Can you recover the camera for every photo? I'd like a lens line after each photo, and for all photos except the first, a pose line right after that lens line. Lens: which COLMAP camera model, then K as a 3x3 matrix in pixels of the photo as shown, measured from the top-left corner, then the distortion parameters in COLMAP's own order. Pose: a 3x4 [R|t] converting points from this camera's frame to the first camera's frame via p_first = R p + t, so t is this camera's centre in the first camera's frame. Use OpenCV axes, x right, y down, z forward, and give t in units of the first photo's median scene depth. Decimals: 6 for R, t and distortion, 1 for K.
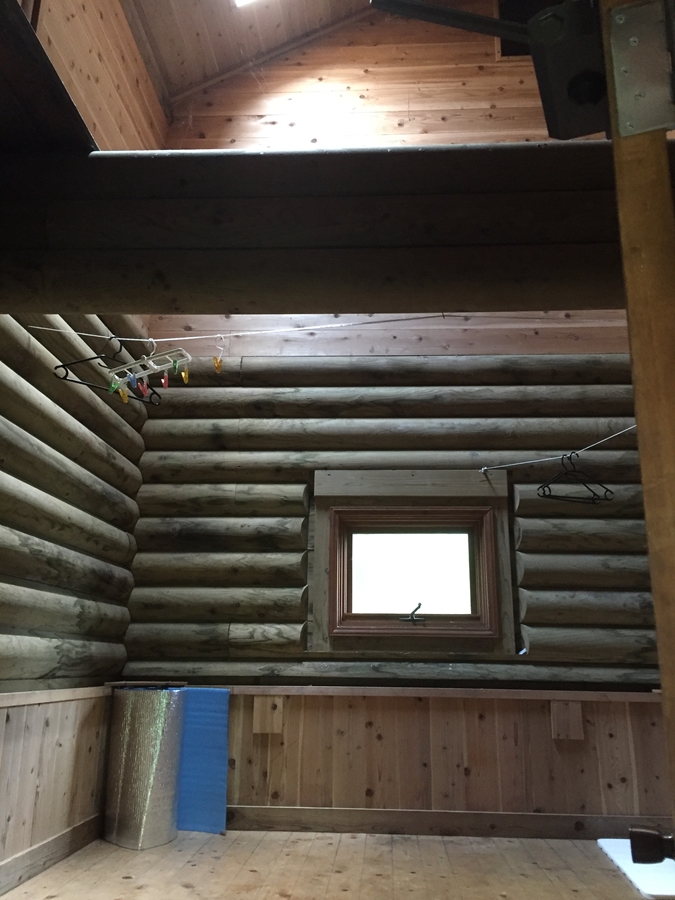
lens RADIAL K [[778.6, 0, 335.5], [0, 778.6, 448.0], [0, 0, 1]] dist [0.039200, -0.038951]
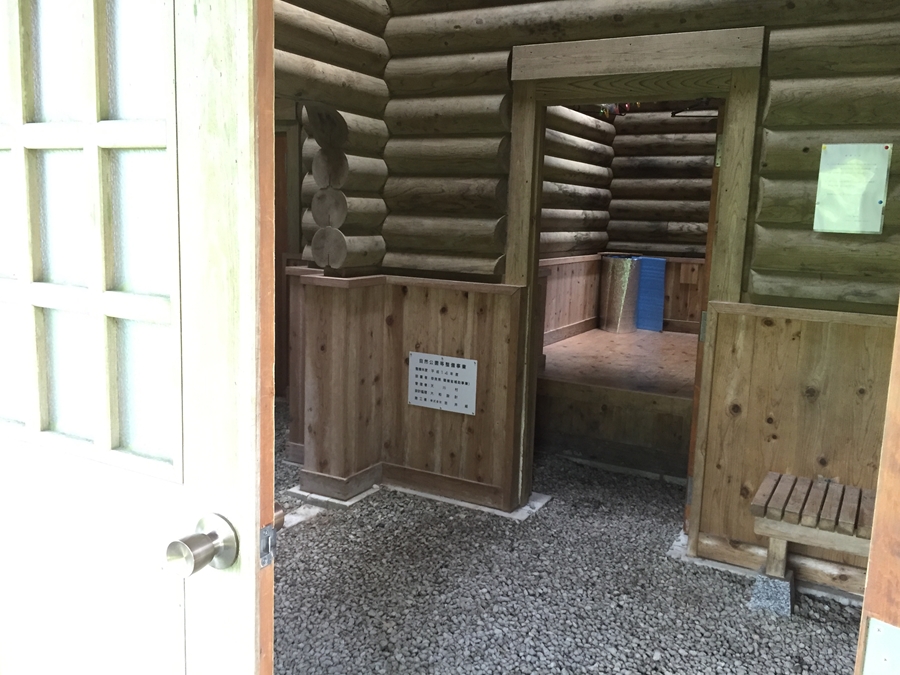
lens RADIAL K [[778.6, 0, 447.4], [0, 778.6, 337.3], [0, 0, 1]] dist [0.039200, -0.038951]
pose [[0.904484, 0.082244, -0.418503, 0.165152], [0.092965, 0.919623, 0.381642, -0.241513], [0.416253, -0.384095, 0.824138, -0.708589]]
